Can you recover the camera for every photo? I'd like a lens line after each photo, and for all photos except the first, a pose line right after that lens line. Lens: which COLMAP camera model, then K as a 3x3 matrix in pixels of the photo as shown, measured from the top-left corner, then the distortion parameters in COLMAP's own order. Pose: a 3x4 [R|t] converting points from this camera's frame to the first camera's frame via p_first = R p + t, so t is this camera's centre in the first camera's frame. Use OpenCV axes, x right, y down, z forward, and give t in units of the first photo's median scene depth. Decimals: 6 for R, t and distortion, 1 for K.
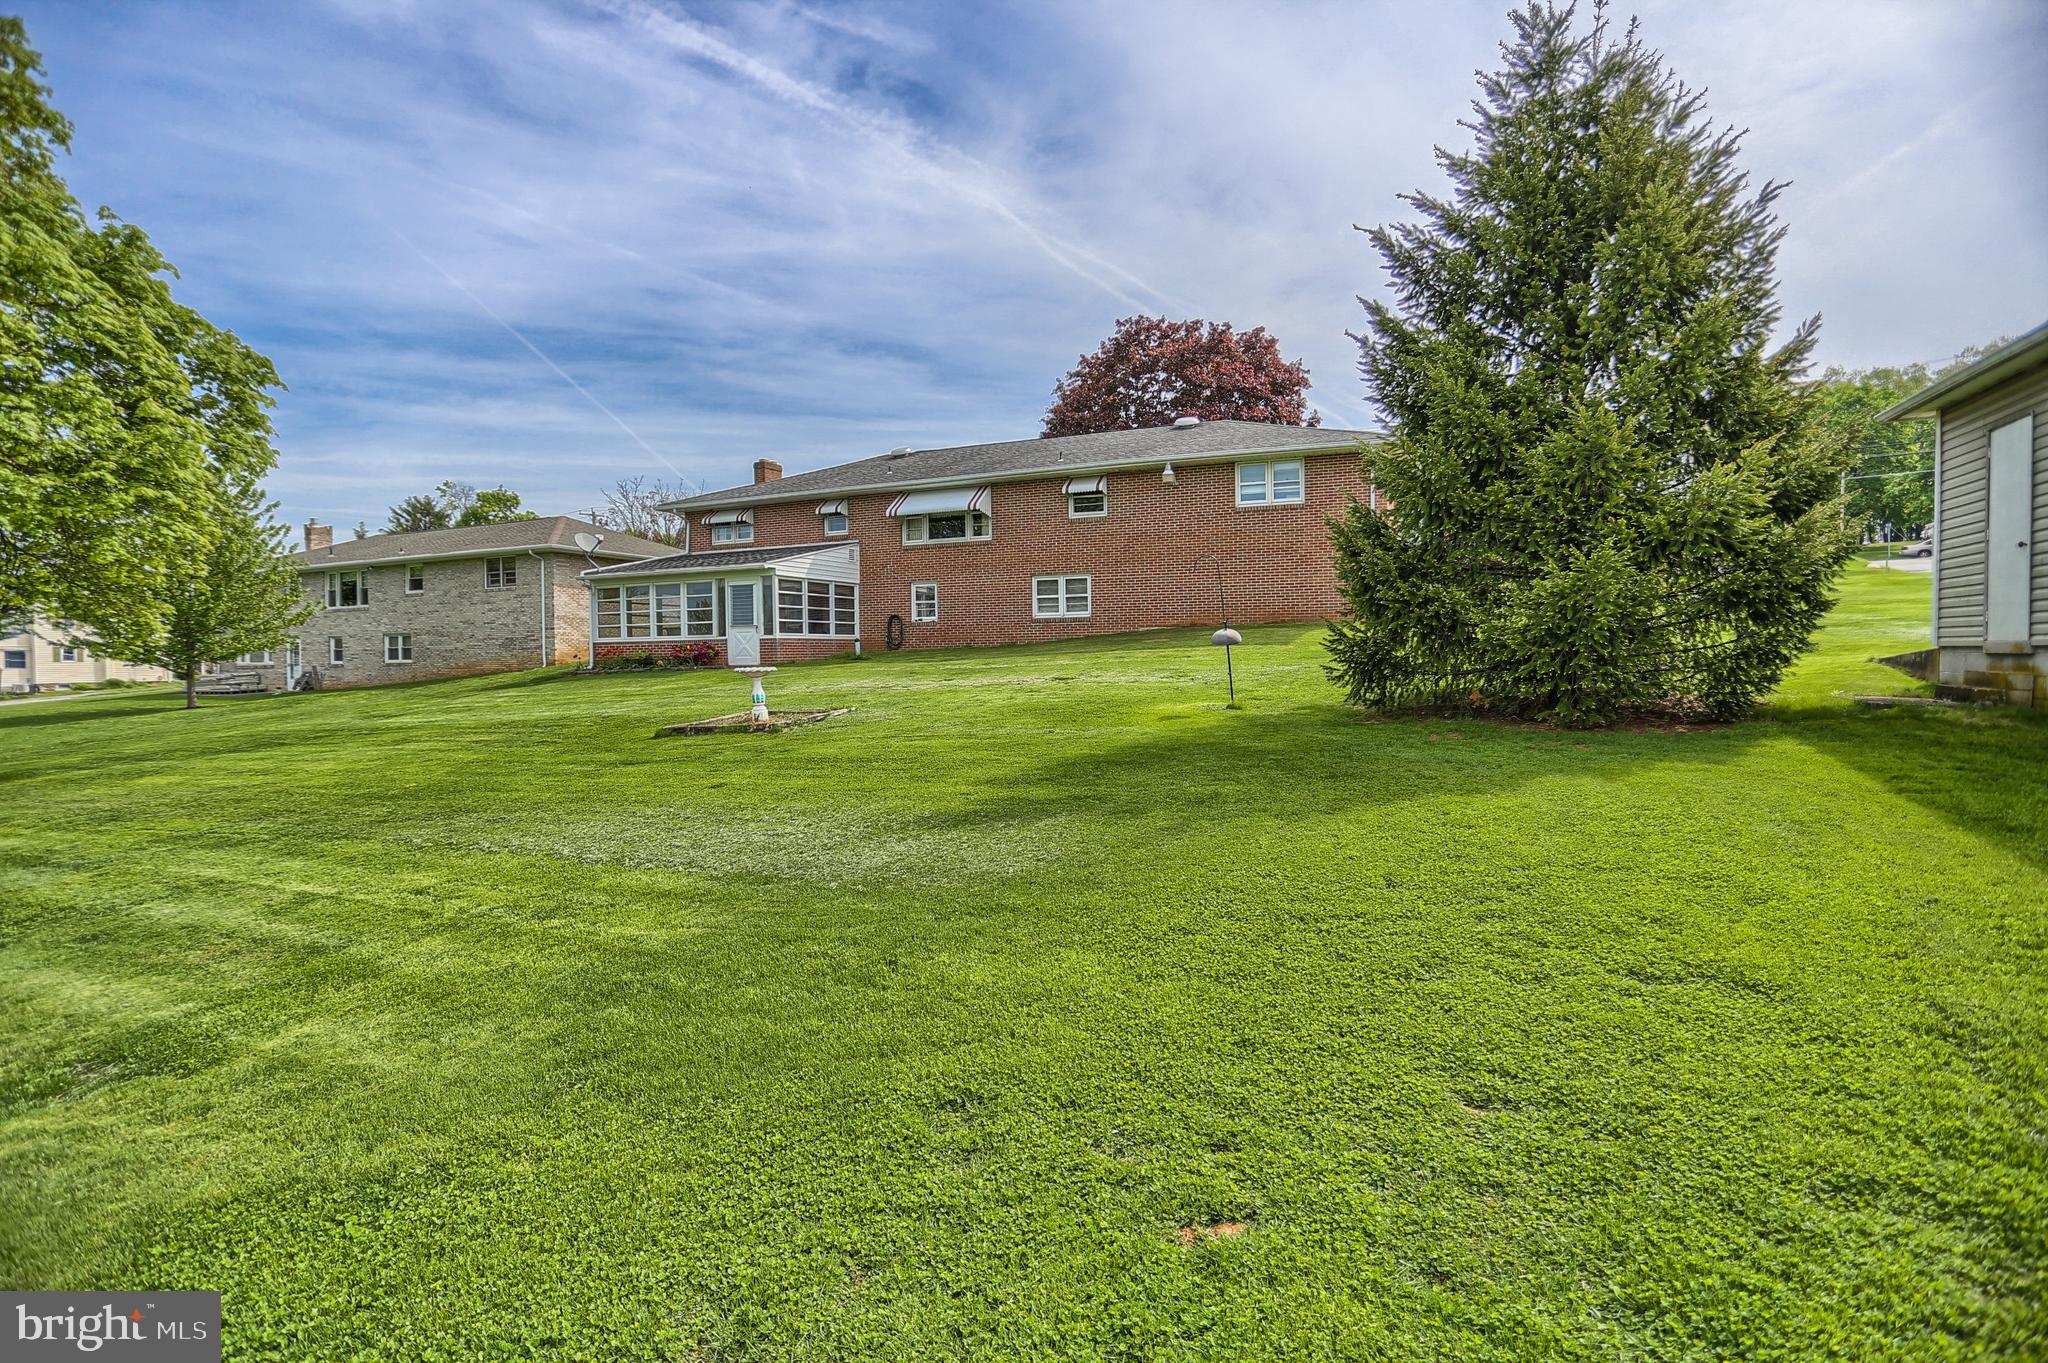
lens RADIAL K [[1008.8, 0, 1021.0], [0, 1008.8, 693.8], [0, 0, 1]] dist [-0.043620, 0.001394]
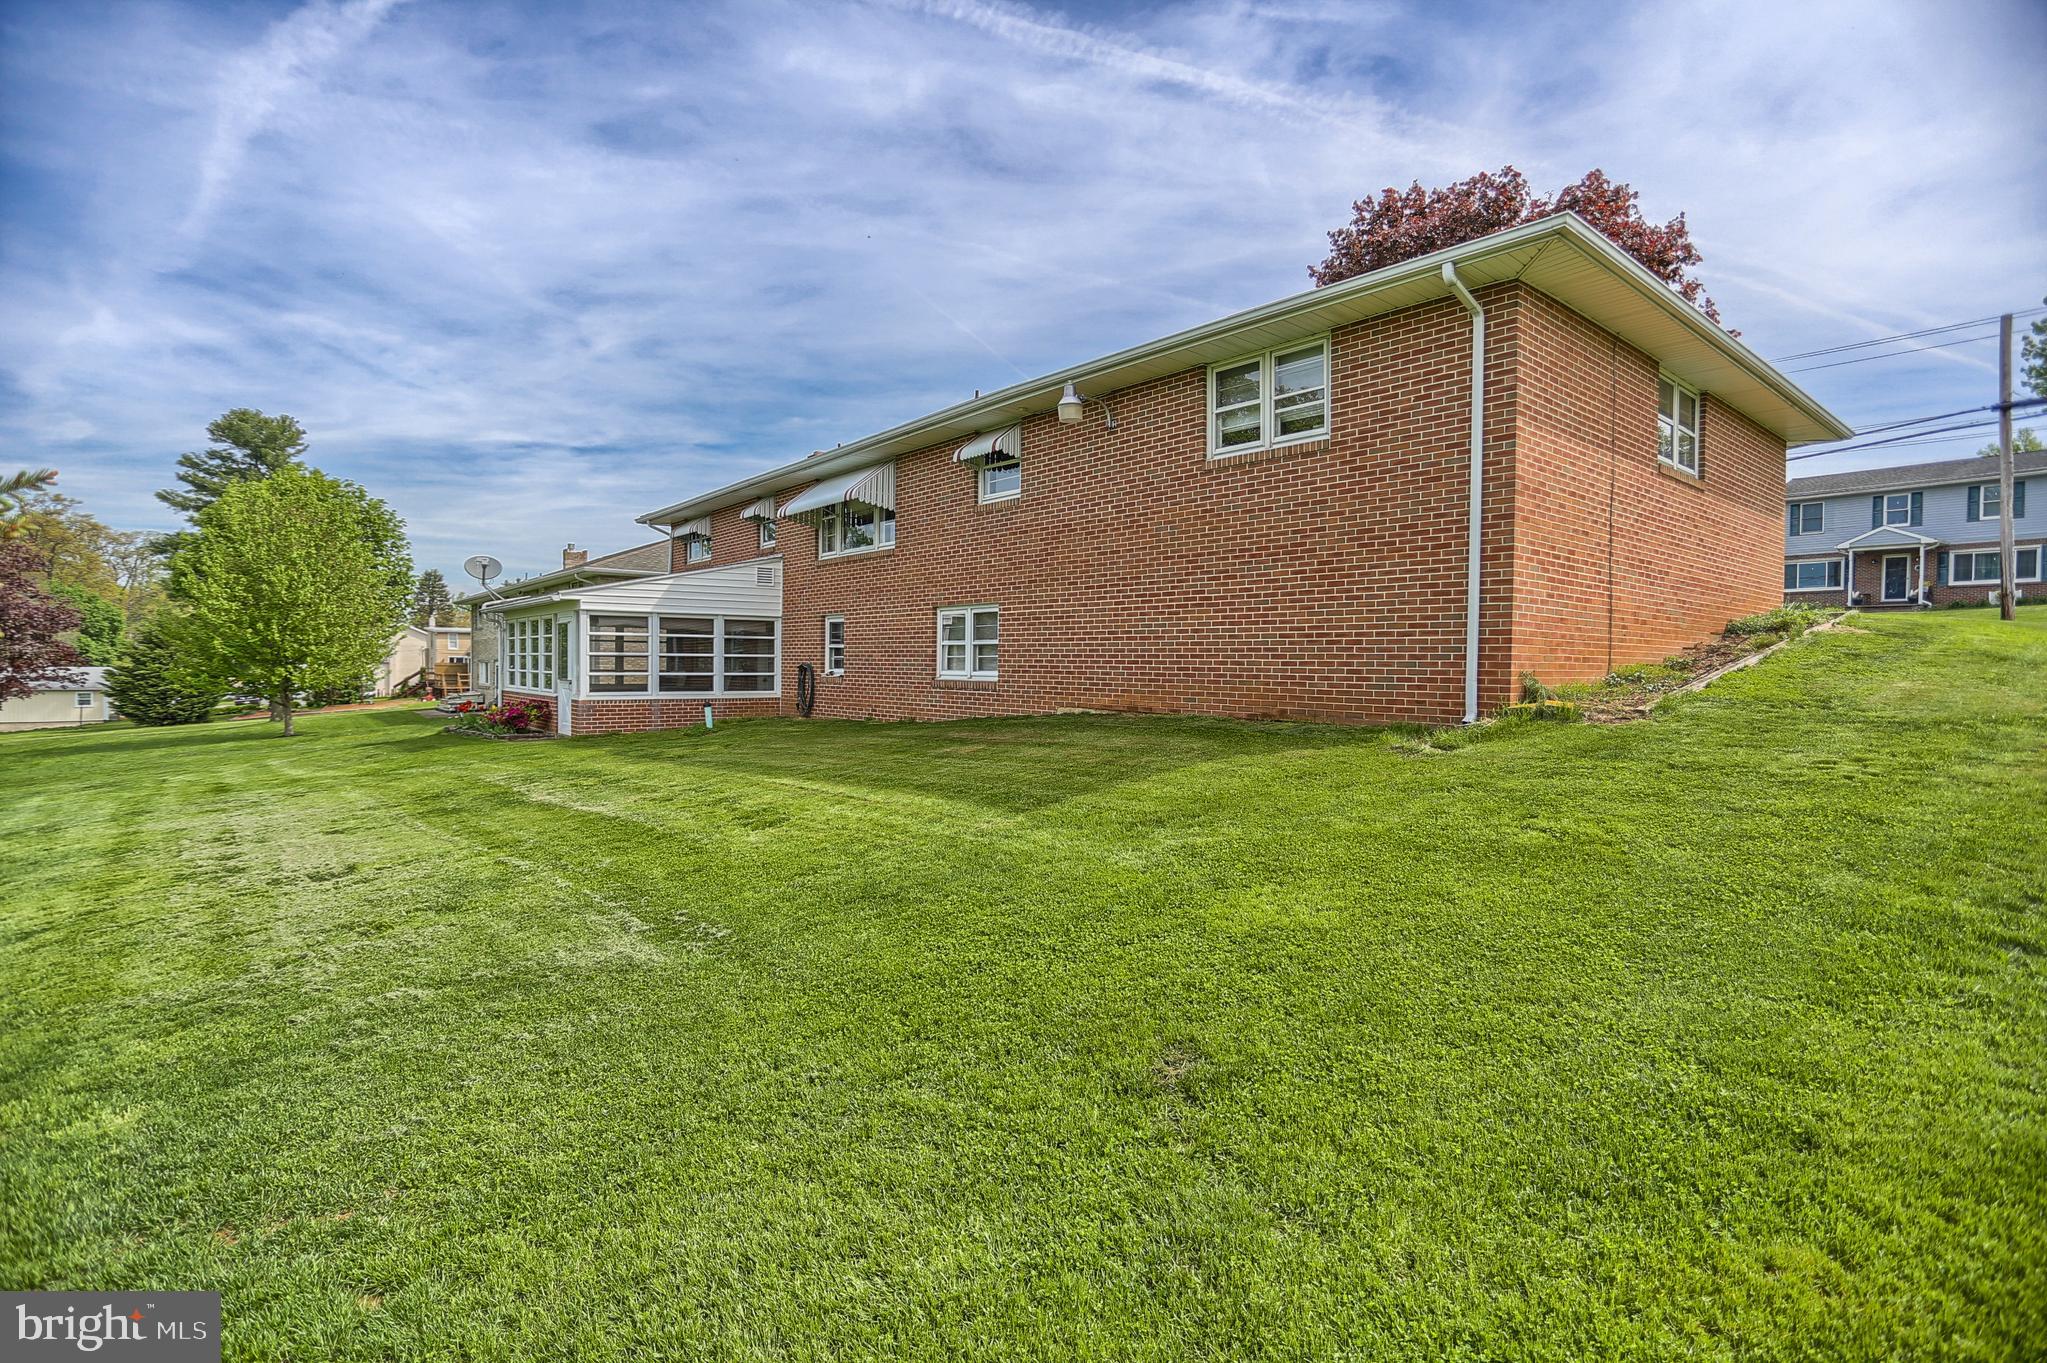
lens RADIAL K [[972.1, 0, 1019.1], [0, 972.1, 681.2], [0, 0, 1]] dist [-0.053541, 0.012189]
pose [[0.883871, 0.027524, -0.466921, 0.227696], [-0.031067, 0.999517, 0.000111, -0.053460], [0.466698, 0.014407, 0.884299, 0.370221]]
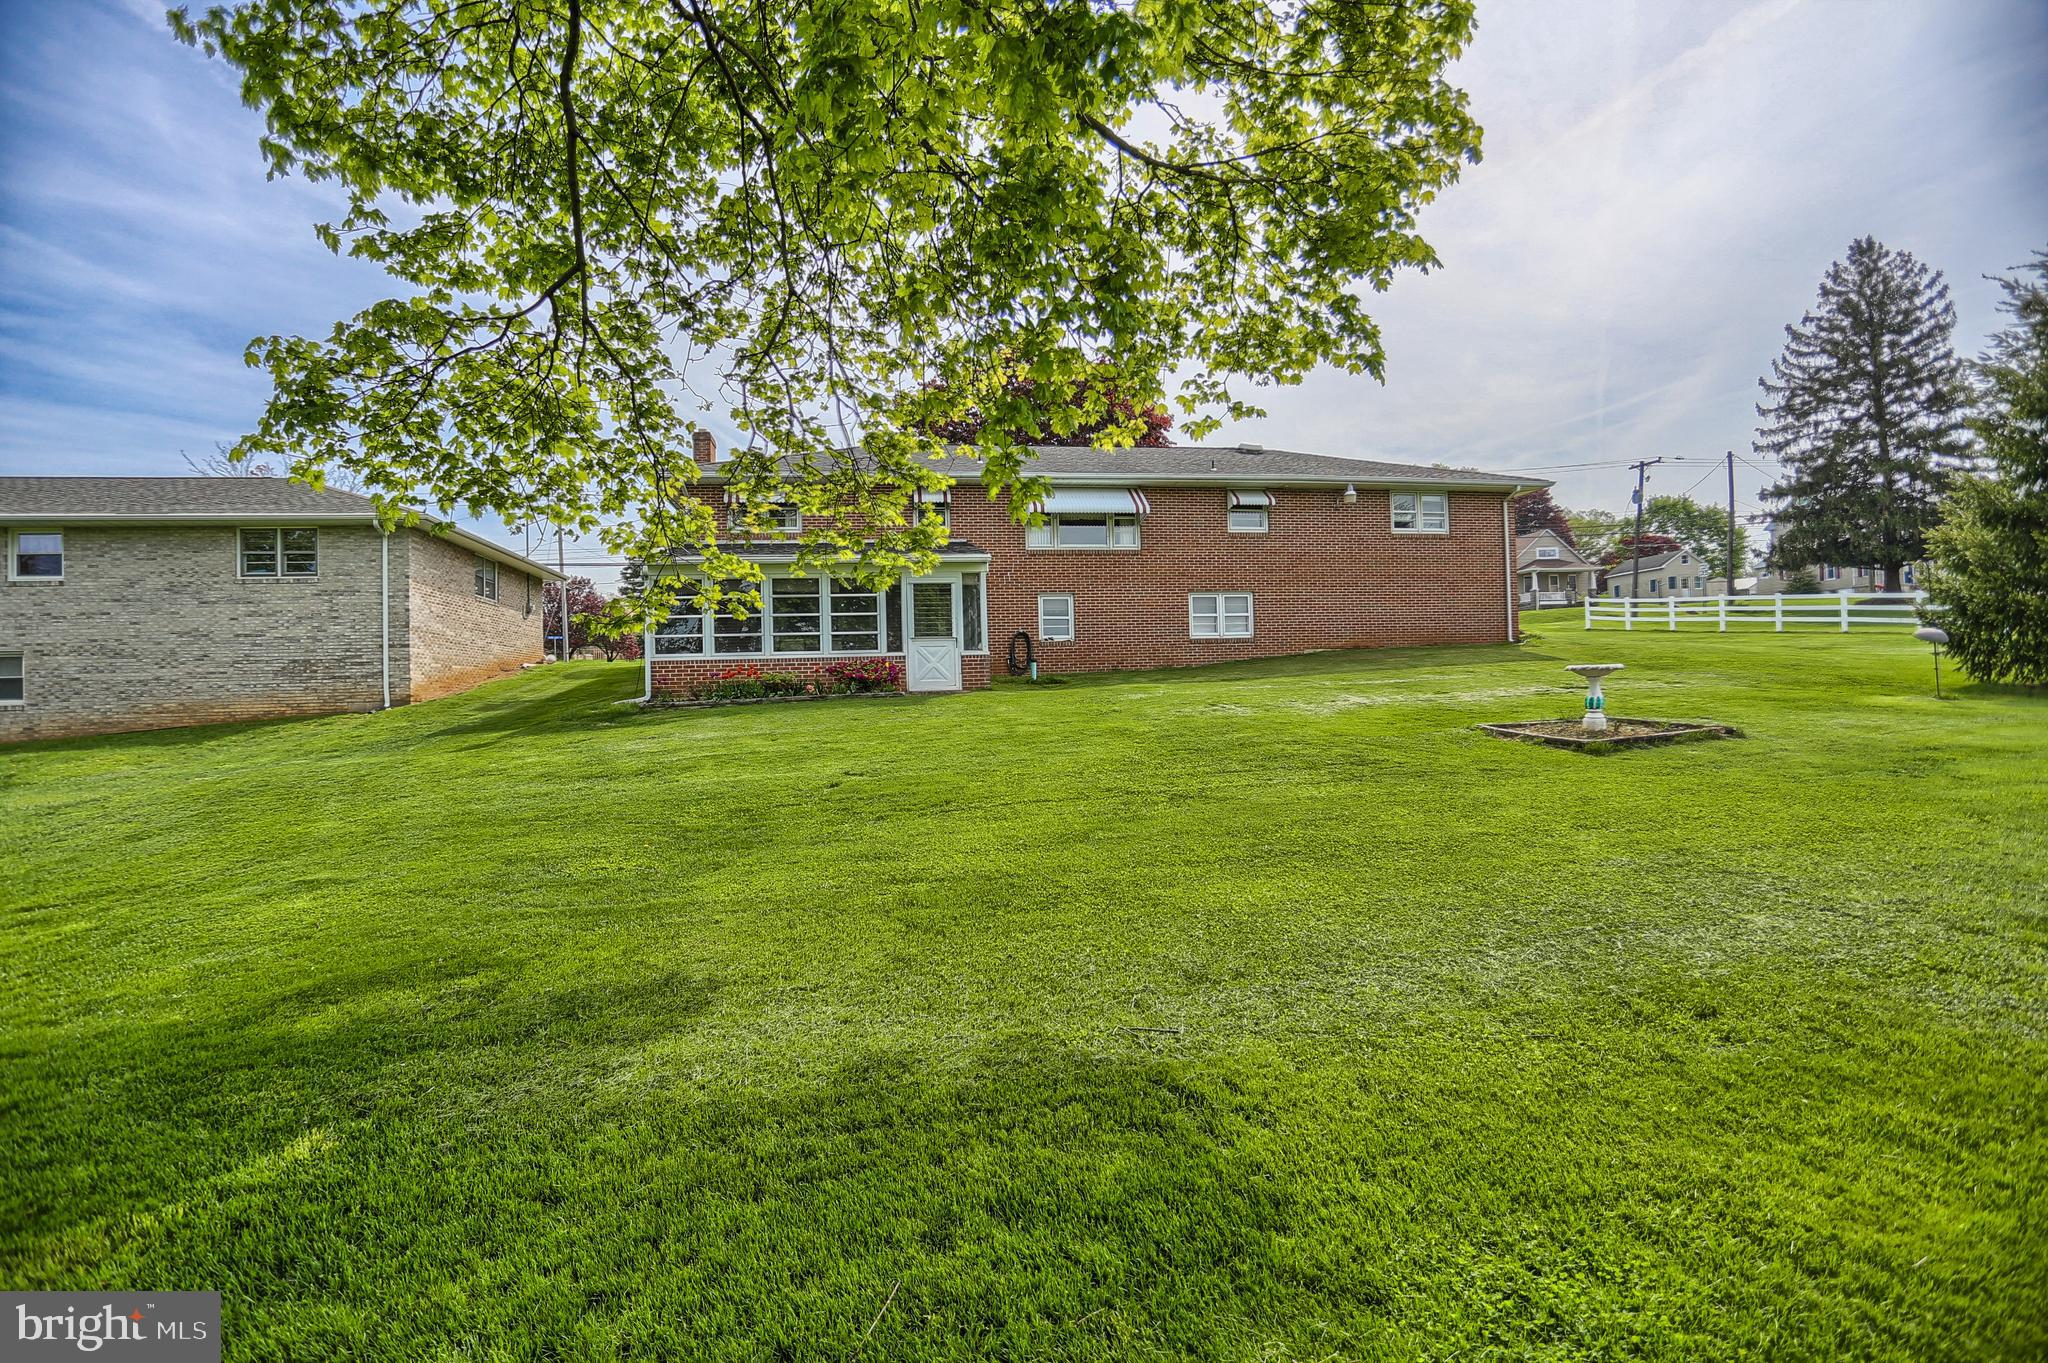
lens RADIAL K [[972.6, 0, 1019.6], [0, 972.6, 681.2], [0, 0, 1]] dist [-0.053541, 0.012189]
pose [[0.844828, -0.000576, 0.535038, -0.414336], [0.034129, 0.998021, -0.052816, 0.002766], [-0.533949, 0.062881, 0.843175, 0.249361]]
